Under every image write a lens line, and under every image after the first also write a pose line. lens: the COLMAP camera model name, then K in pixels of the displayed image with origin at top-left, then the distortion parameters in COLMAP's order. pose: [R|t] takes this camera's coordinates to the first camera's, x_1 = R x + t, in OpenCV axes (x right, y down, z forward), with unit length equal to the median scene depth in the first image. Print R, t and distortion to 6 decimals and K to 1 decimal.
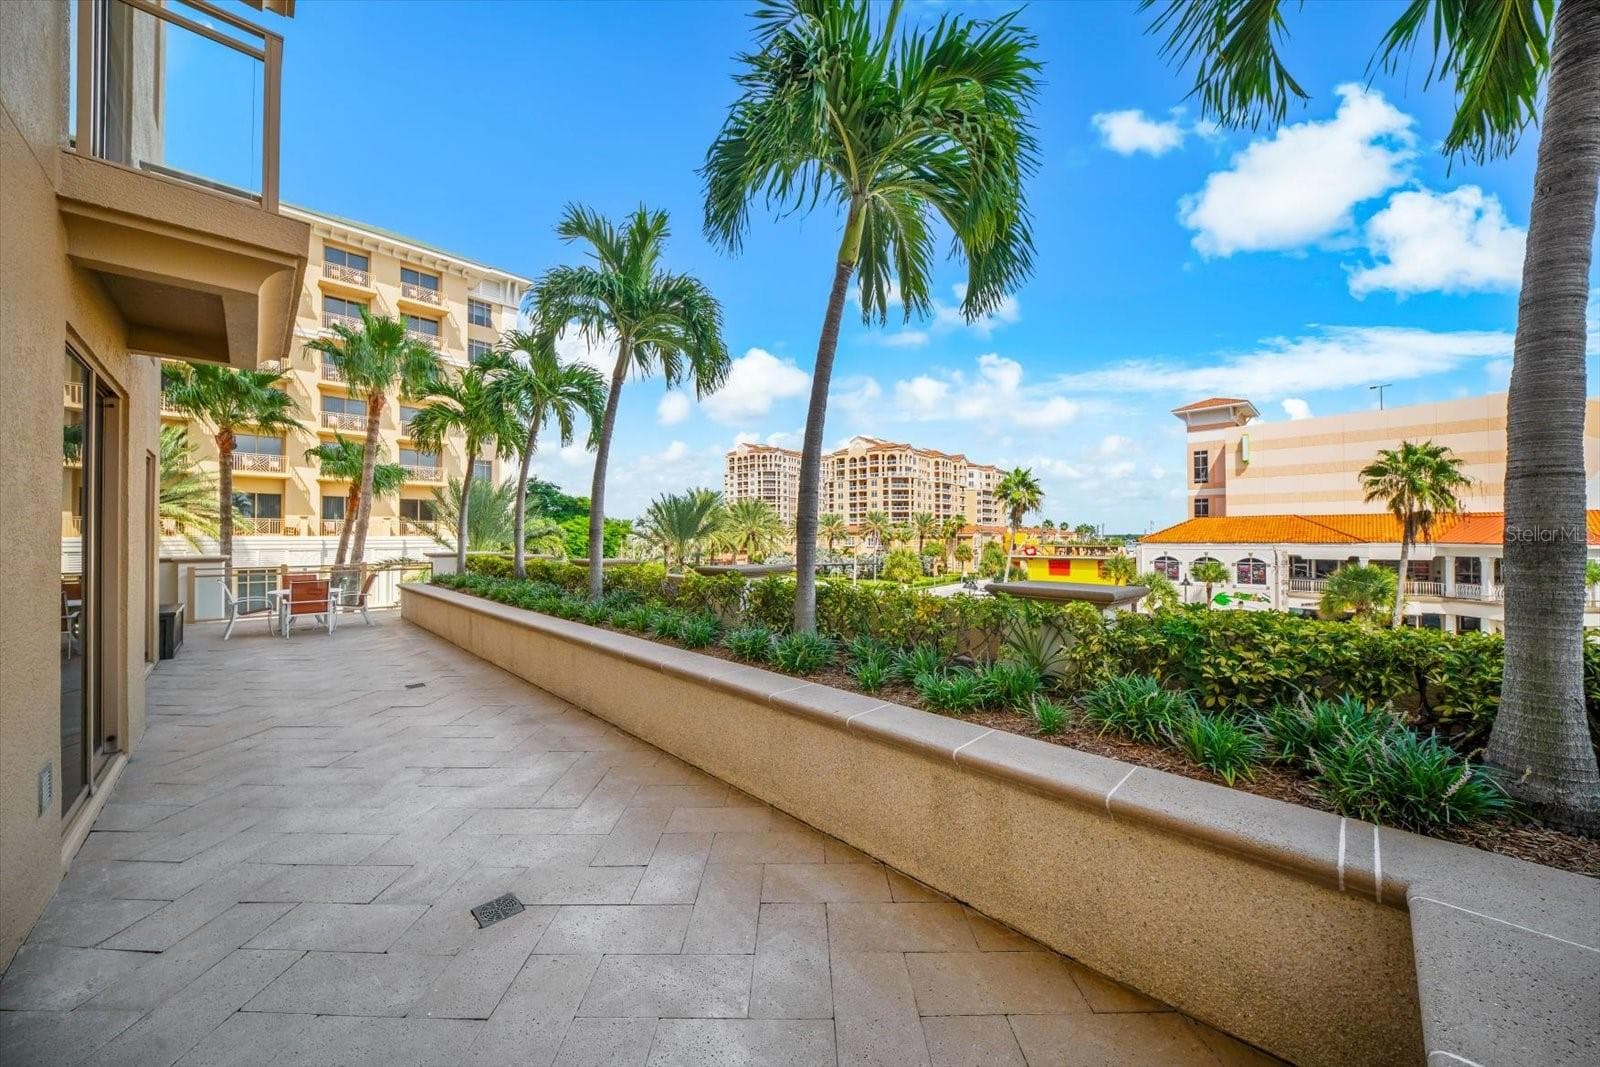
lens RADIAL K [[560.8, 0, 801.2], [0, 560.8, 537.1], [0, 0, 1]] dist [-0.005103, -0.002082]
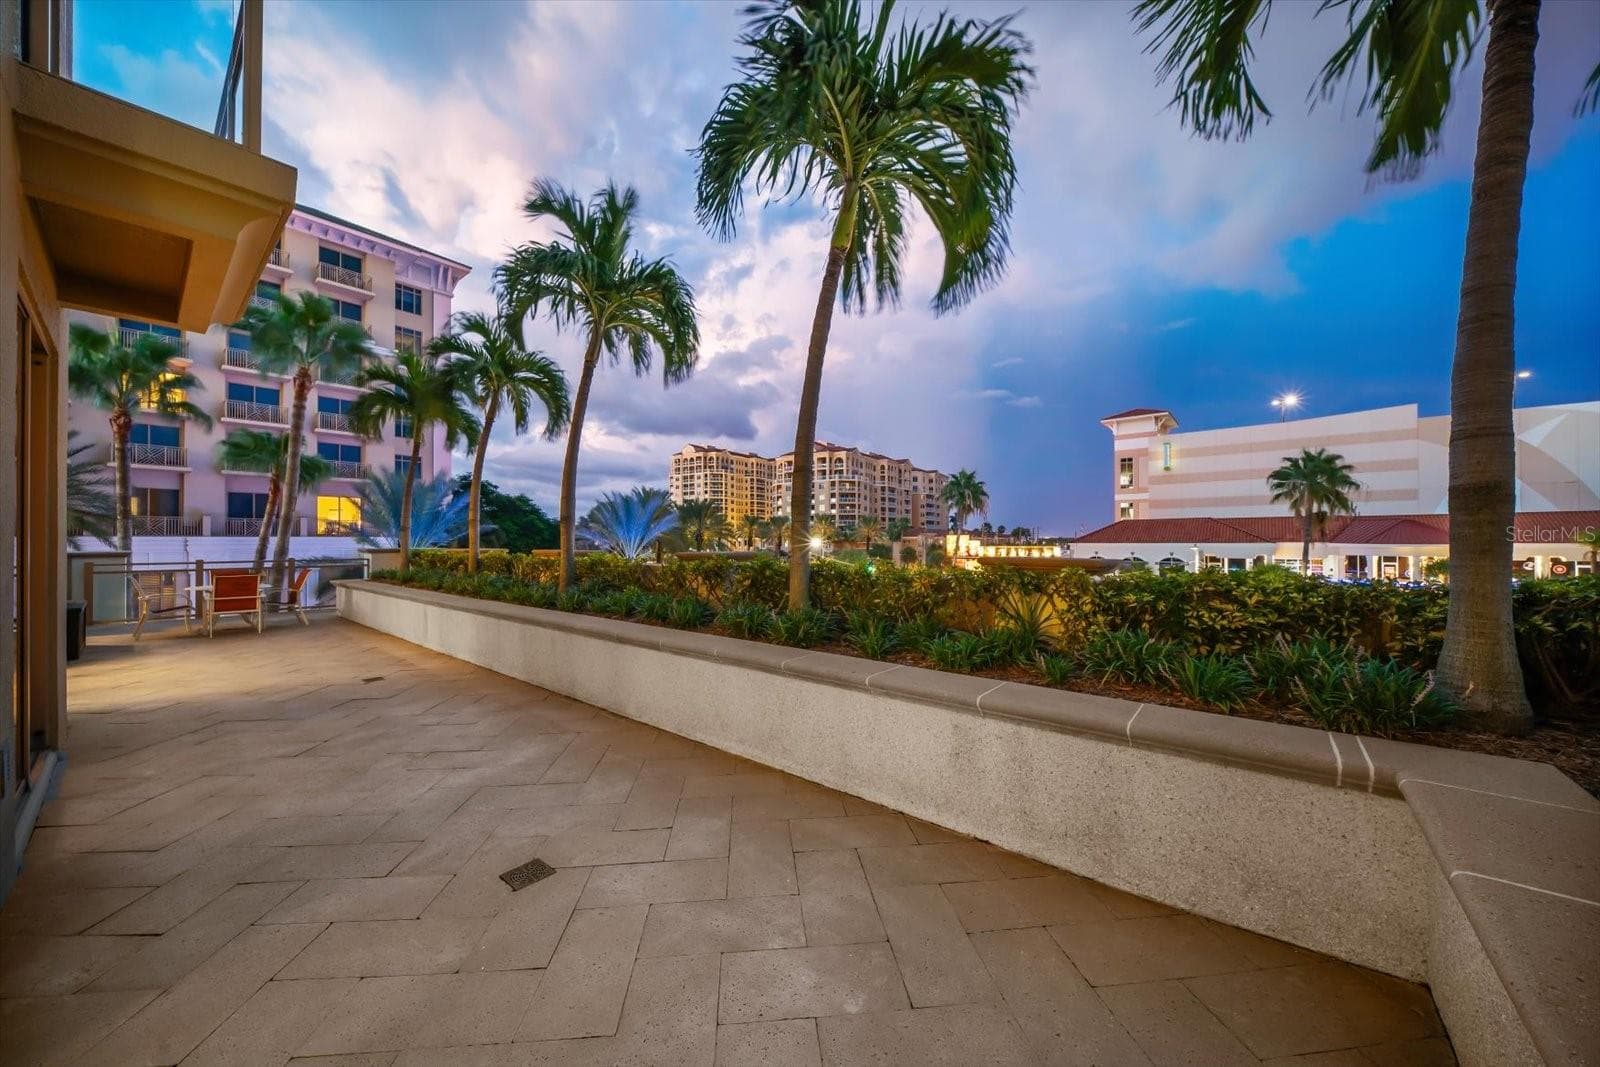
lens RADIAL K [[560.8, 0, 804.9], [0, 560.8, 539.0], [0, 0, 1]] dist [-0.005103, -0.002082]
pose [[0.994969, -0.000004, 0.100187, -0.109618], [0.000053, 1.000000, -0.000484, 0.054880], [-0.100187, 0.000487, 0.994968, -0.018990]]
